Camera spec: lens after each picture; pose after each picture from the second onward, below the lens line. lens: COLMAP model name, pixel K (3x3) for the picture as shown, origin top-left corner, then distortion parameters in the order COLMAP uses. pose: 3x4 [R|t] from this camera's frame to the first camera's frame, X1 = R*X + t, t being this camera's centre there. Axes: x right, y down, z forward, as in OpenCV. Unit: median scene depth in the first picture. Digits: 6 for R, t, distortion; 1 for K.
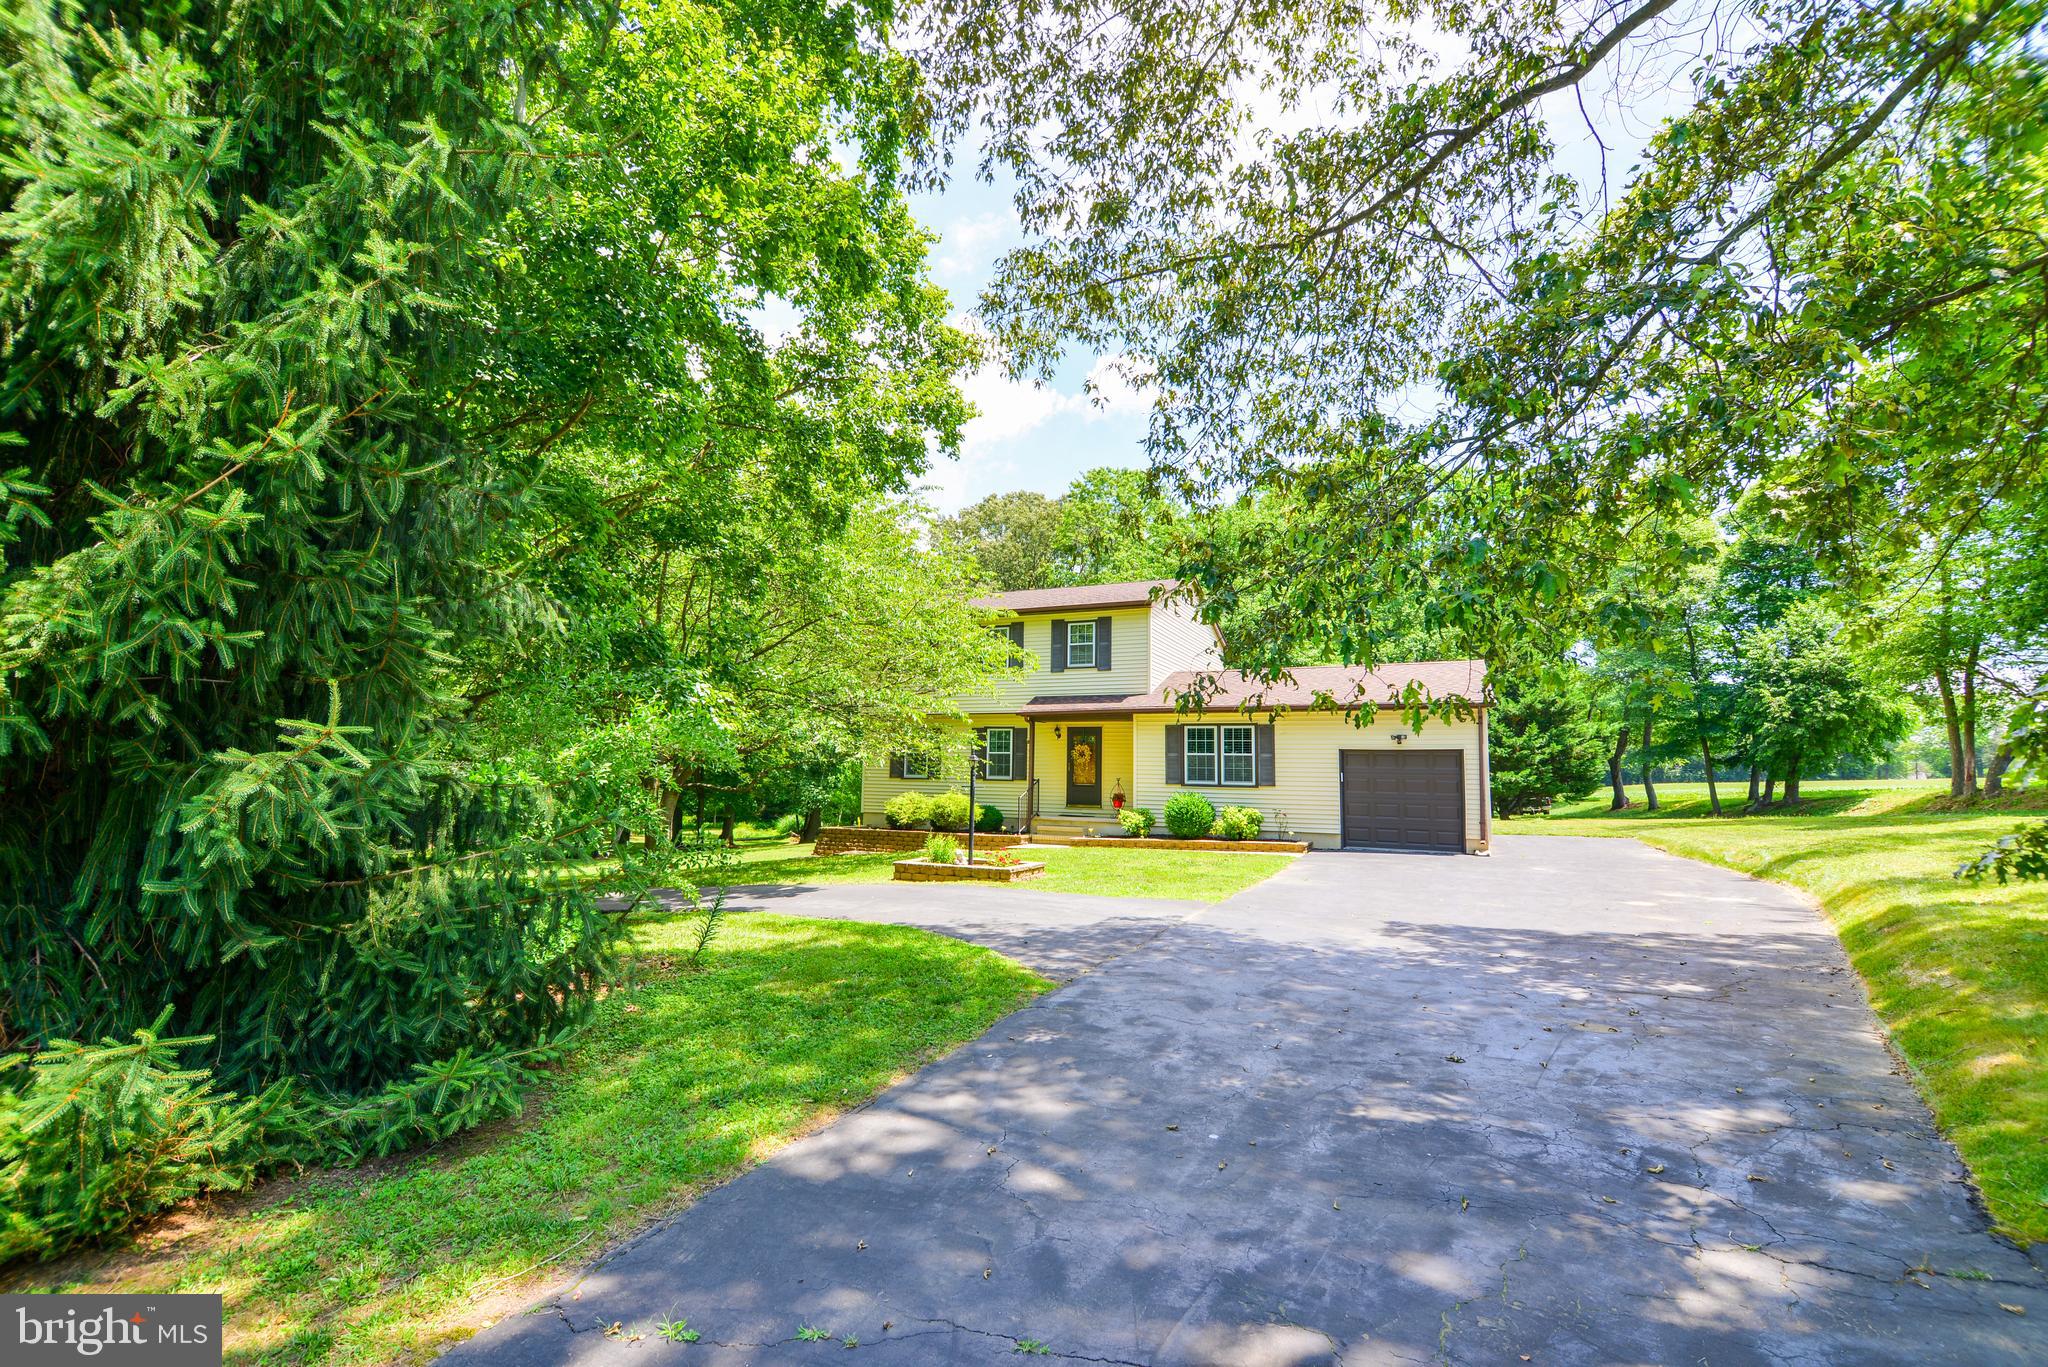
lens RADIAL K [[907.6, 0, 1027.6], [0, 907.6, 690.7], [0, 0, 1]] dist [-0.001351, -0.000840]
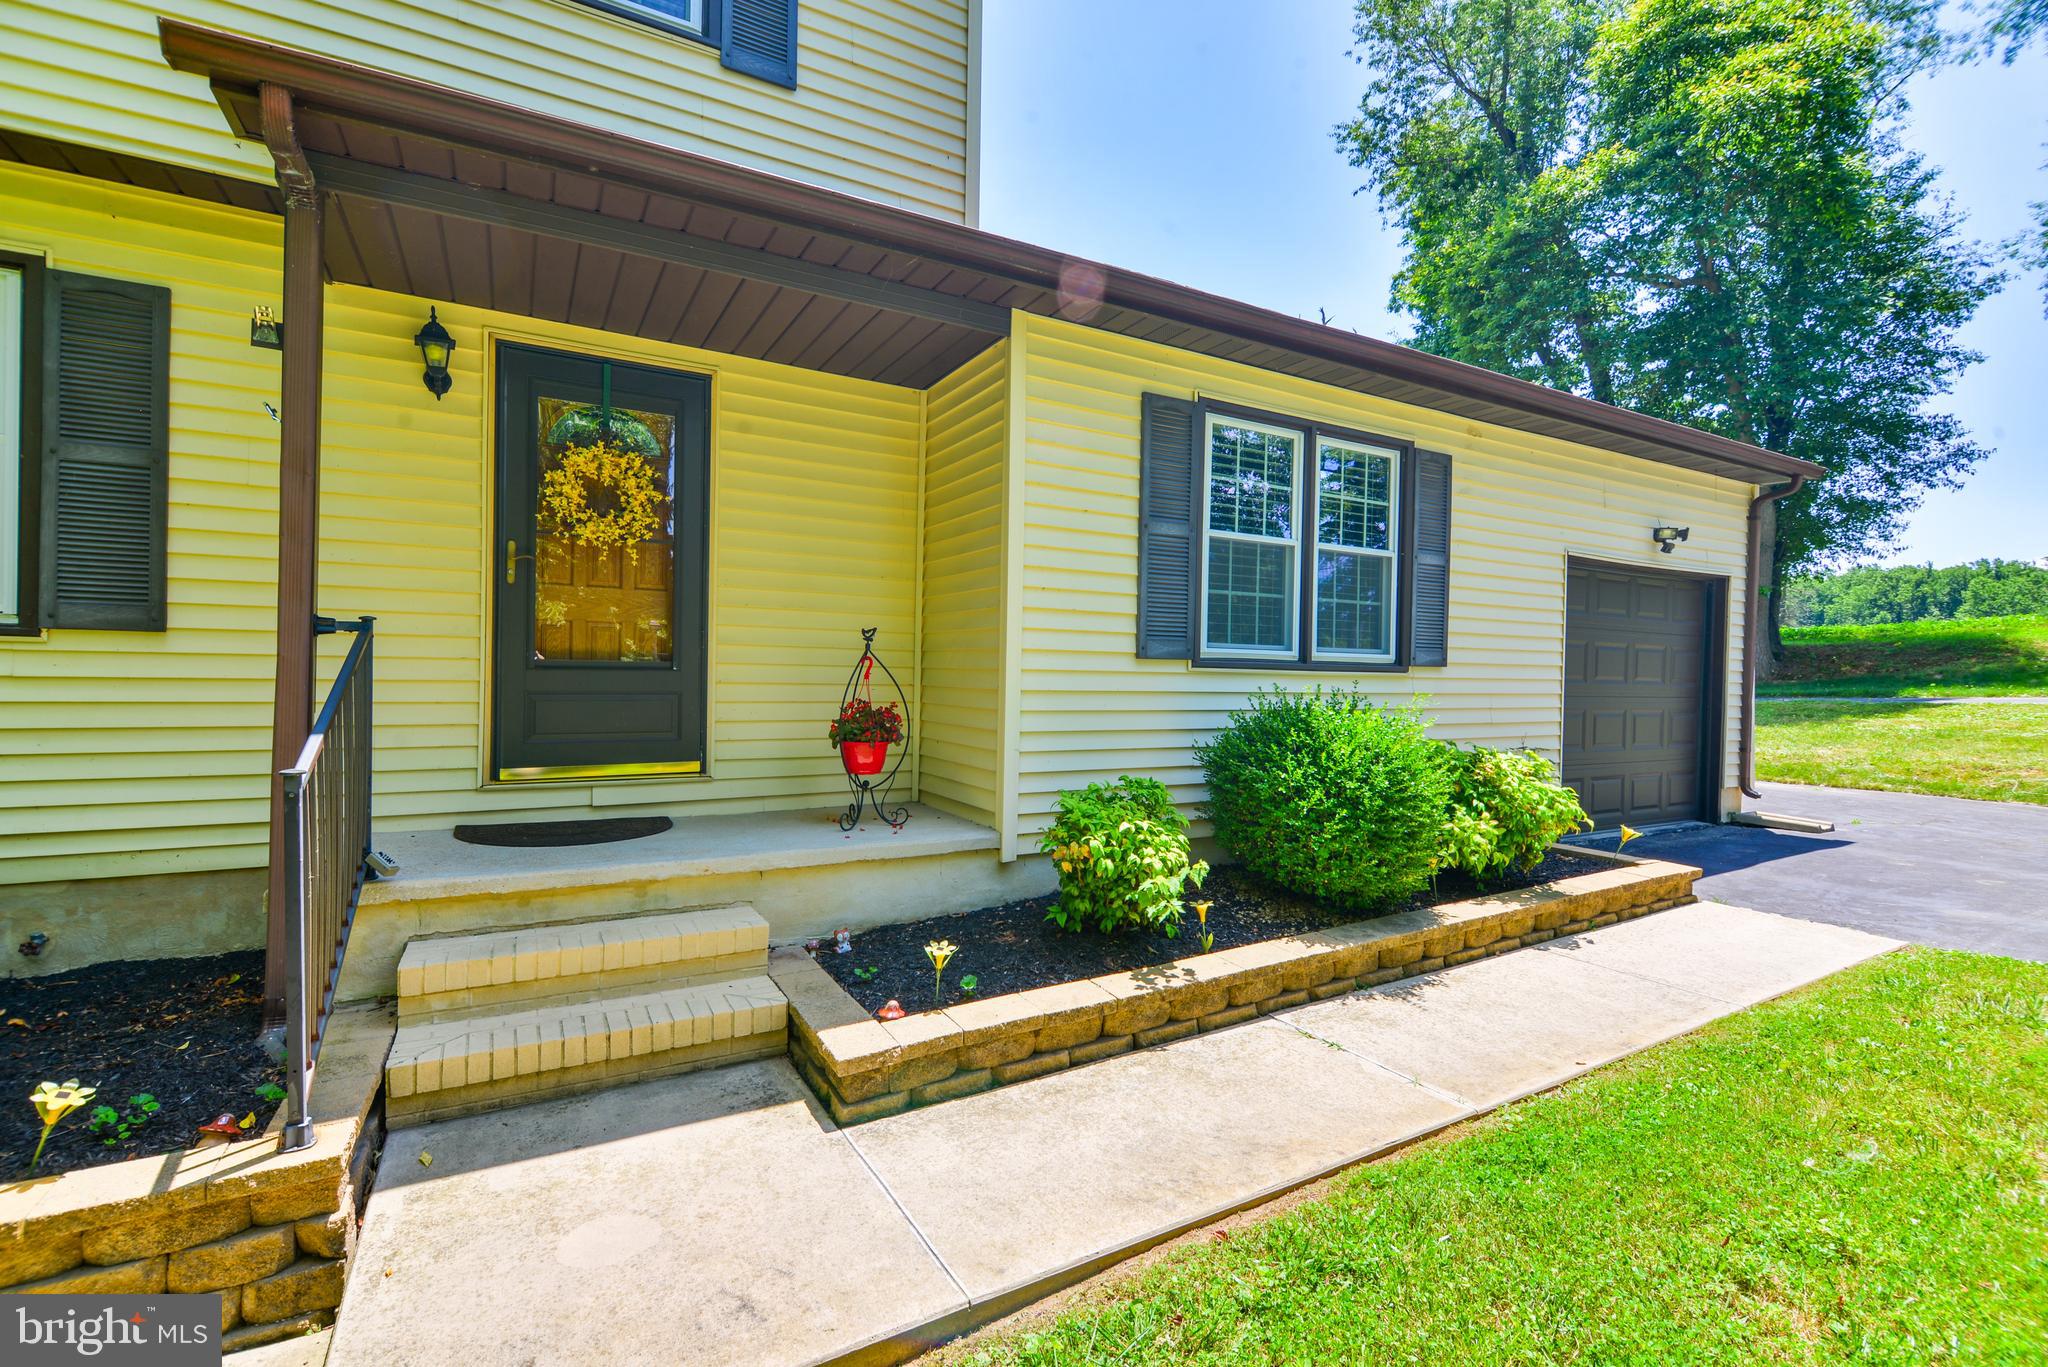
lens RADIAL K [[907.6, 0, 1027.6], [0, 907.6, 690.7], [0, 0, 1]] dist [-0.001351, -0.000840]
pose [[0.591072, -0.020703, 0.806353, -0.042367], [-0.080348, 0.993188, 0.084396, 0.091205], [-0.802607, -0.114673, 0.585382, 0.860952]]
